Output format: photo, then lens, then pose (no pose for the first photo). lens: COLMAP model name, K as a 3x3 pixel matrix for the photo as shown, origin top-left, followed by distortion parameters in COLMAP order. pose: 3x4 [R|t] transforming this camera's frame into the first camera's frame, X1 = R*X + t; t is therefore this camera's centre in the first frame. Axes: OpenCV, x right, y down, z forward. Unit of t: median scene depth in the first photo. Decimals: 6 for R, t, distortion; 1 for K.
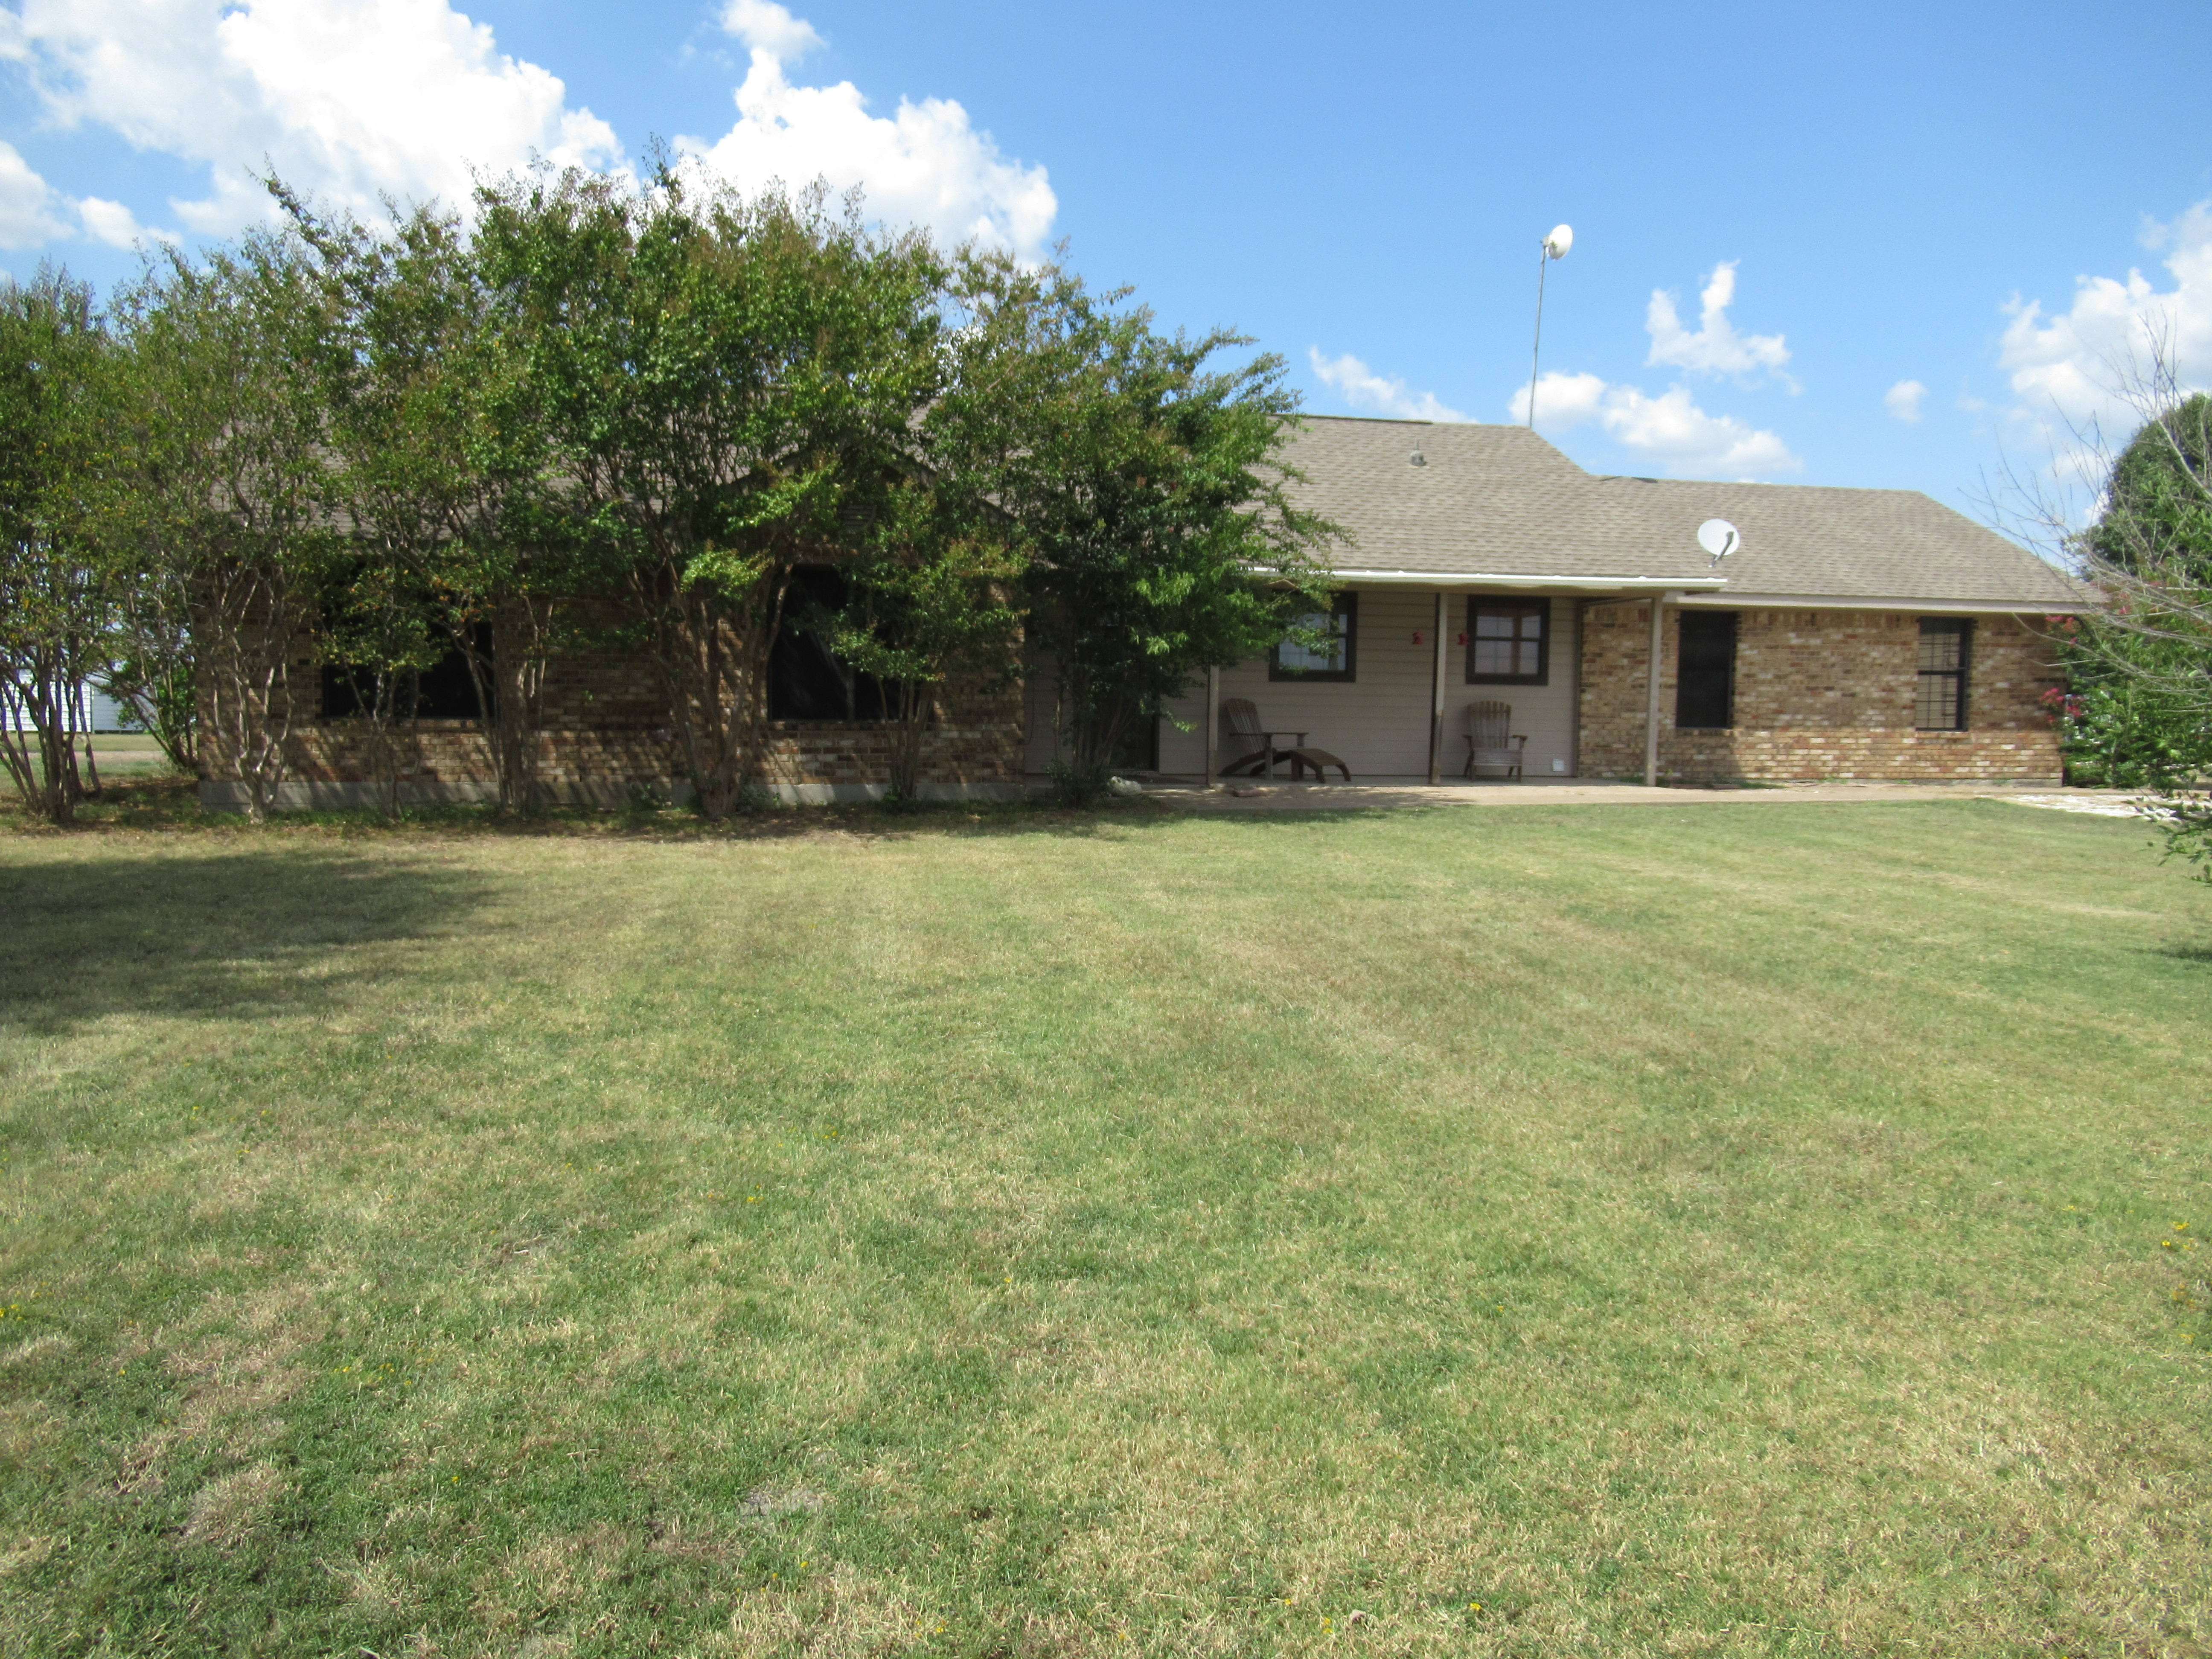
lens RADIAL K [[1639.1, 0, 1105.8], [0, 1639.1, 835.9], [0, 0, 1]] dist [-0.012753, -0.001107]
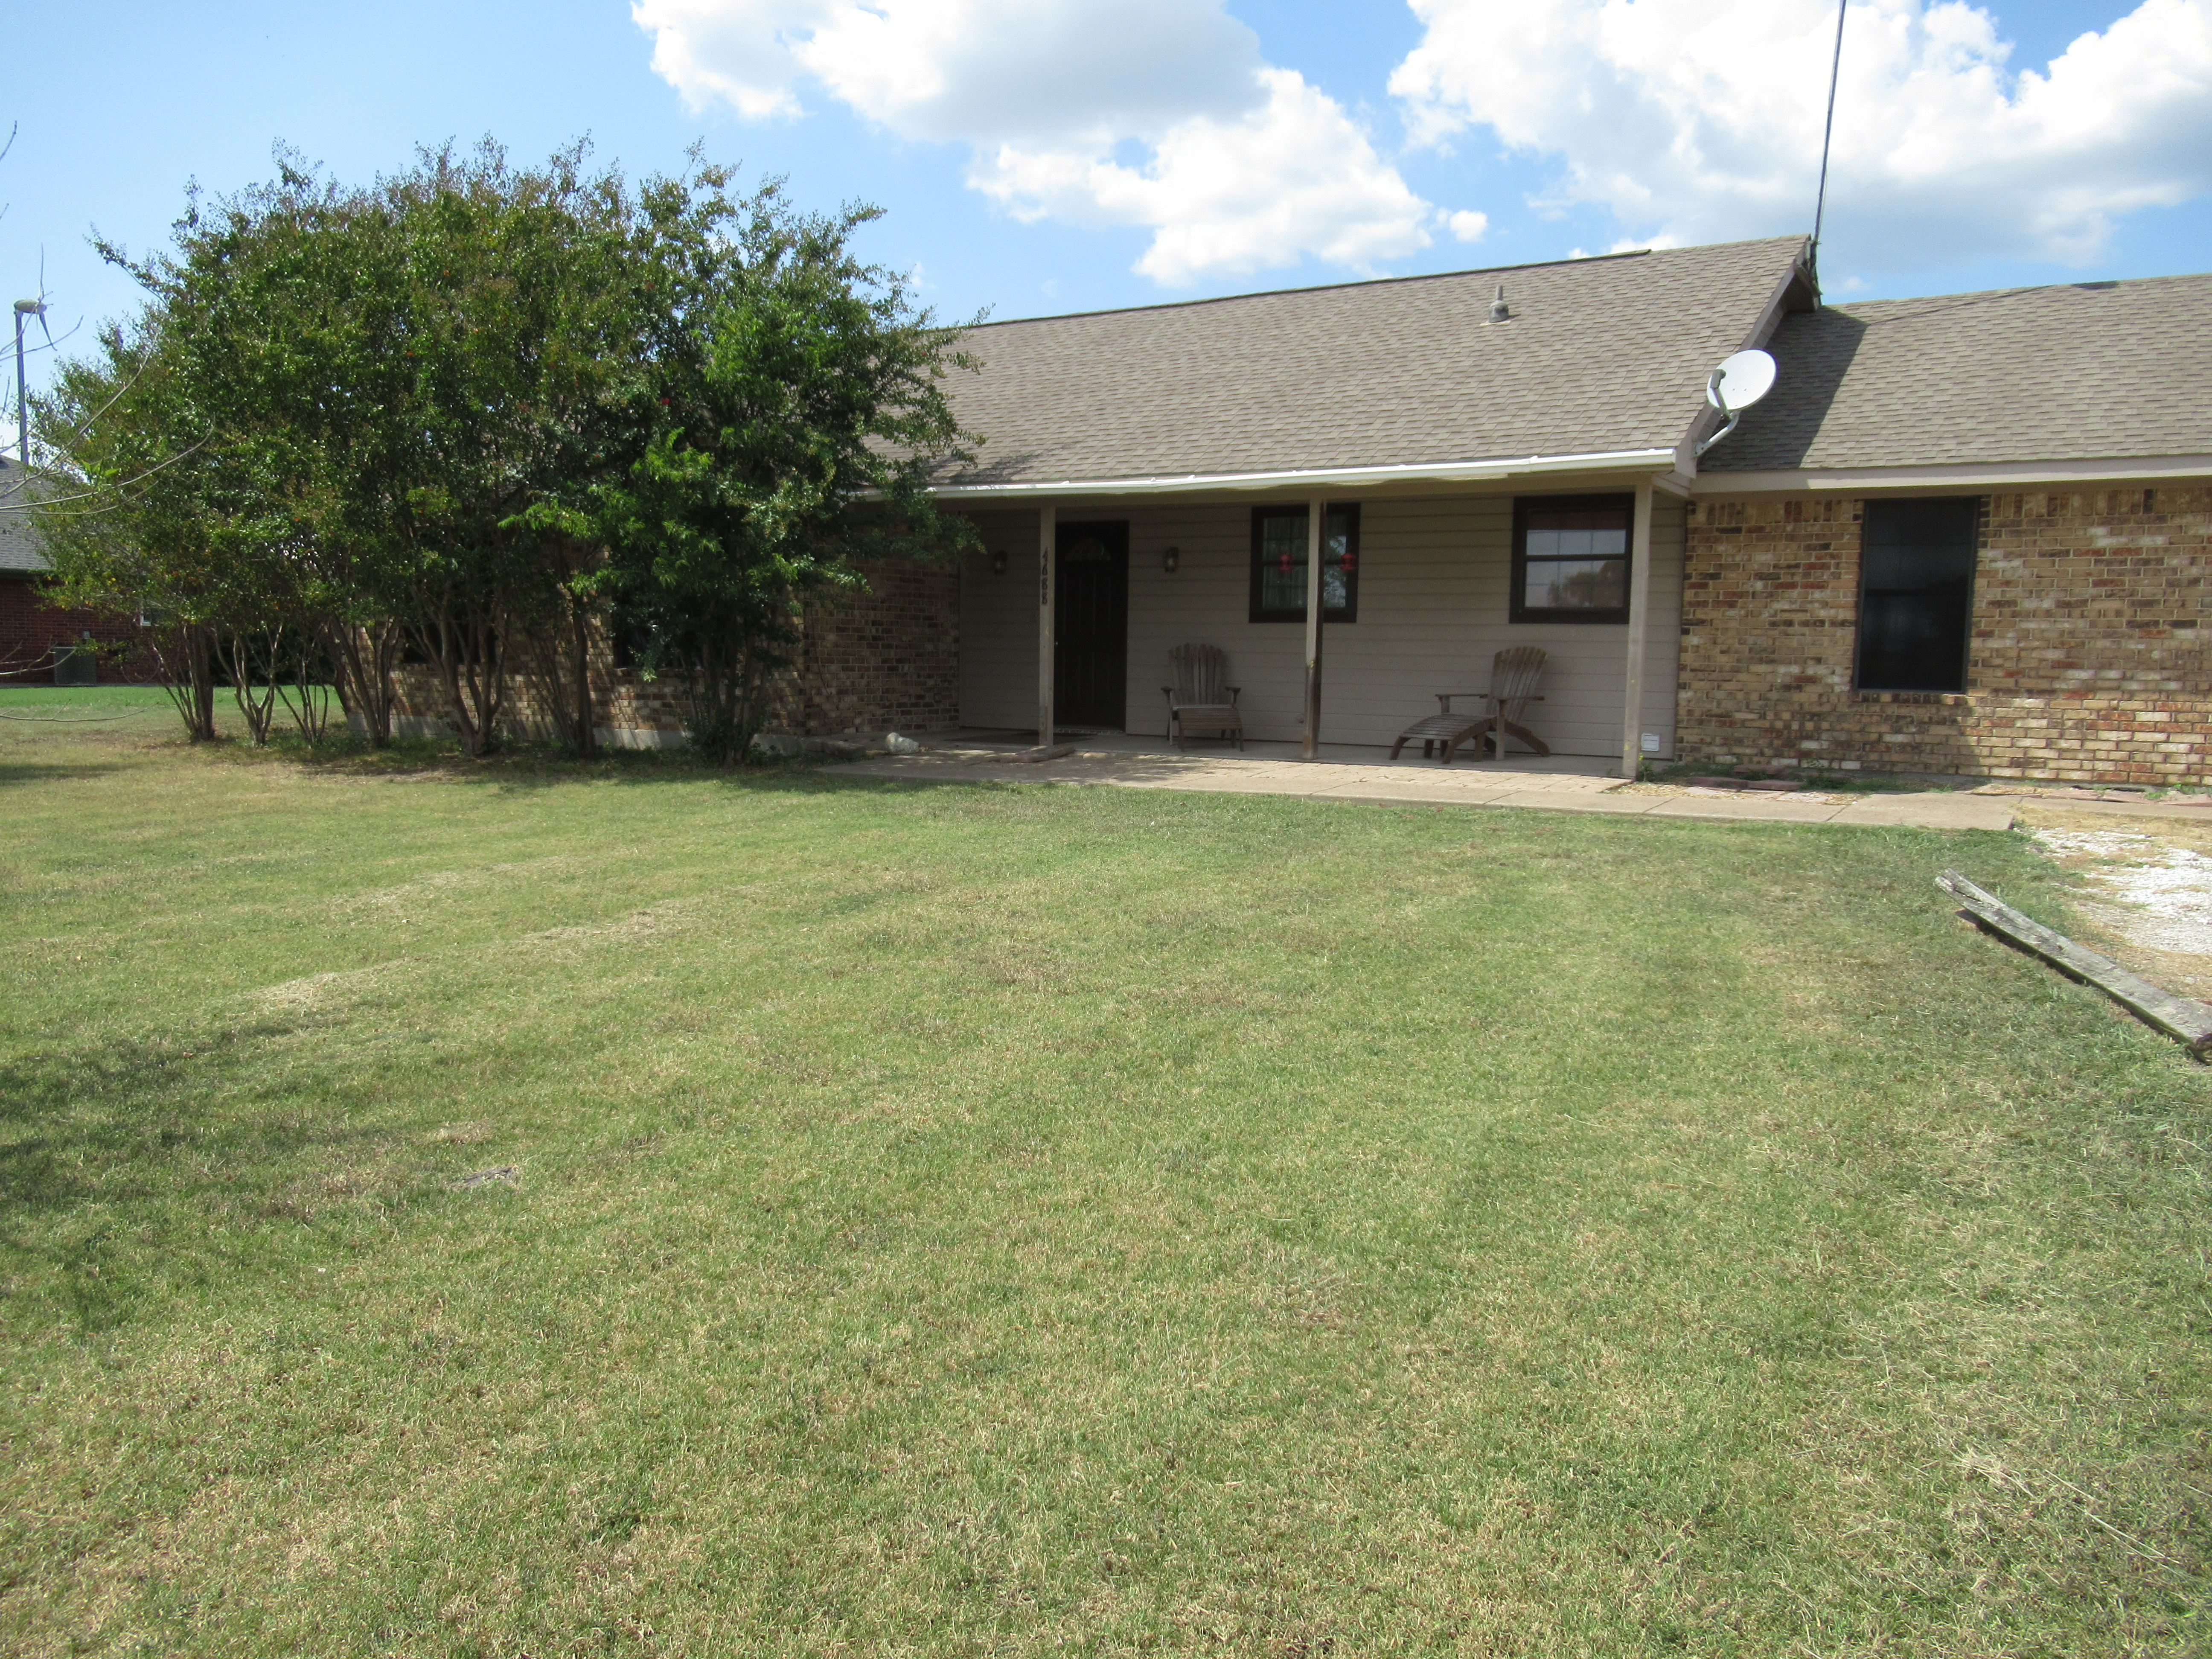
lens RADIAL K [[1639.1, 0, 1105.8], [0, 1639.1, 835.9], [0, 0, 1]] dist [-0.012753, -0.001107]
pose [[0.730308, 0.075337, -0.678951, 0.564827], [-0.056294, 0.997157, 0.050093, -0.025424], [0.680795, 0.001637, 0.732473, 0.346981]]
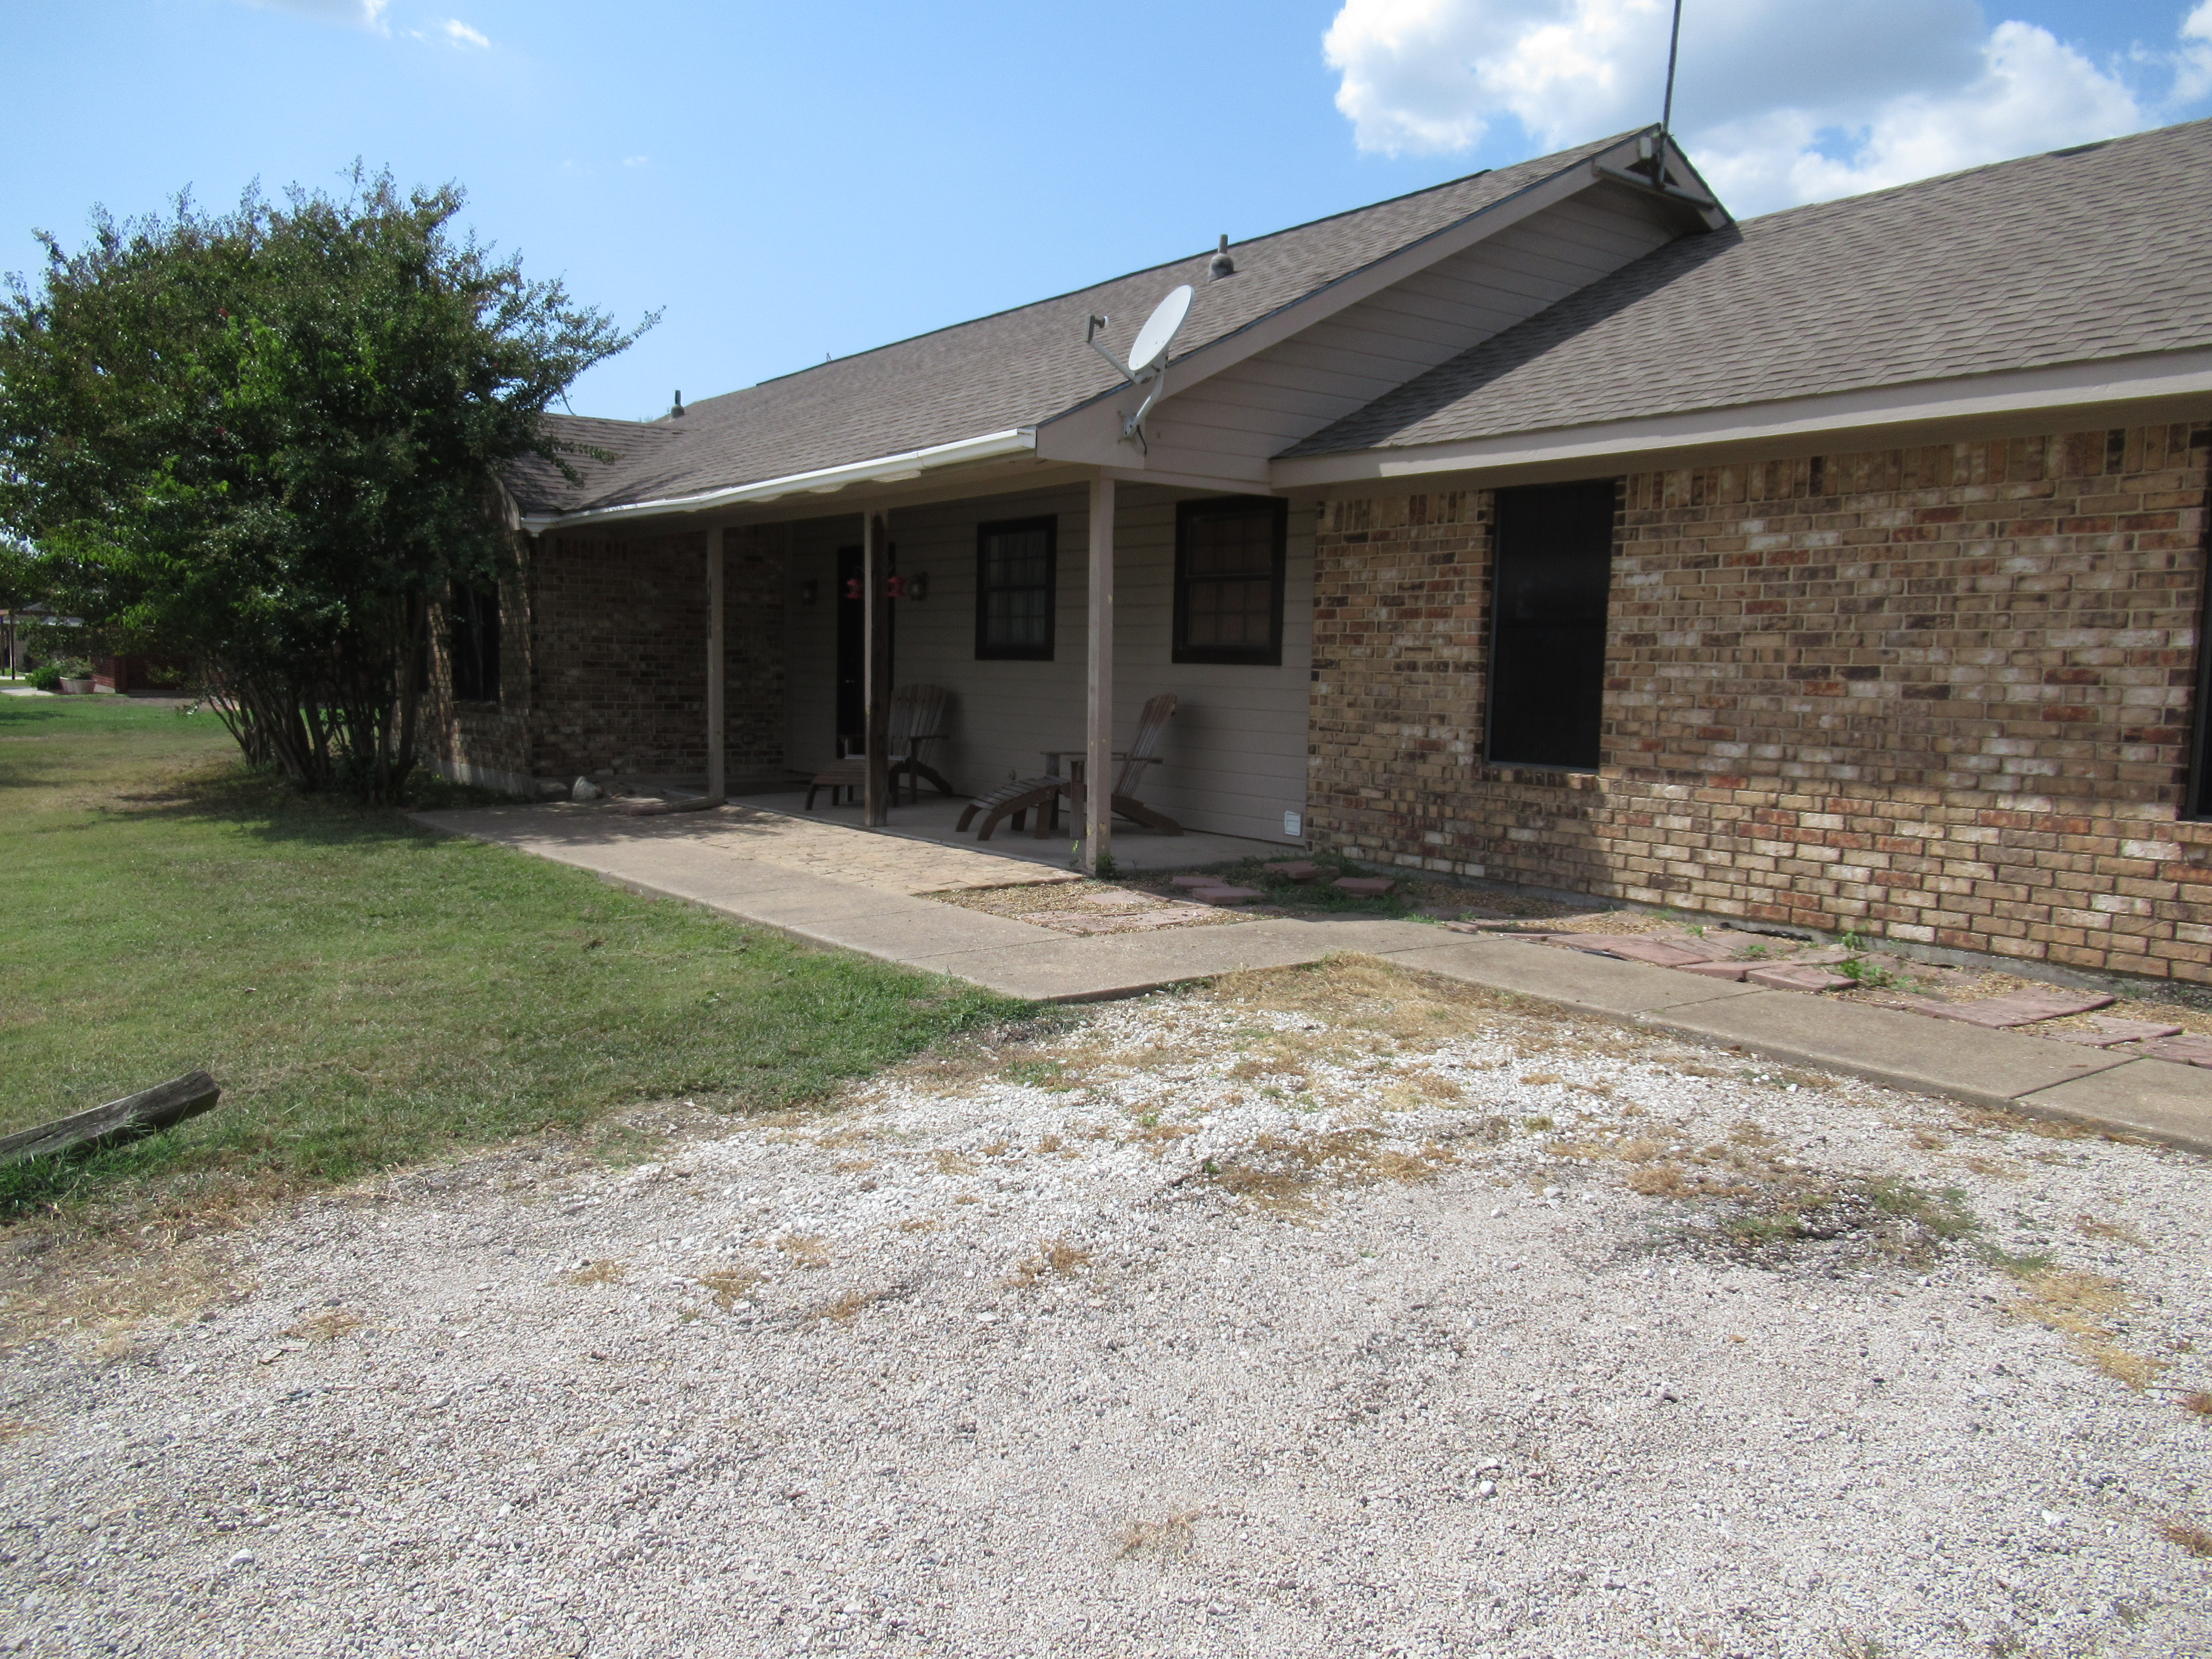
lens RADIAL K [[1654.9, 0, 1106.0], [0, 1654.9, 829.5], [0, 0, 1]] dist [-0.013405, -0.006021]
pose [[0.414549, 0.087165, -0.905843, 0.703232], [-0.086496, 0.994670, 0.056129, -0.063979], [0.905907, 0.055084, 0.419879, 0.722618]]
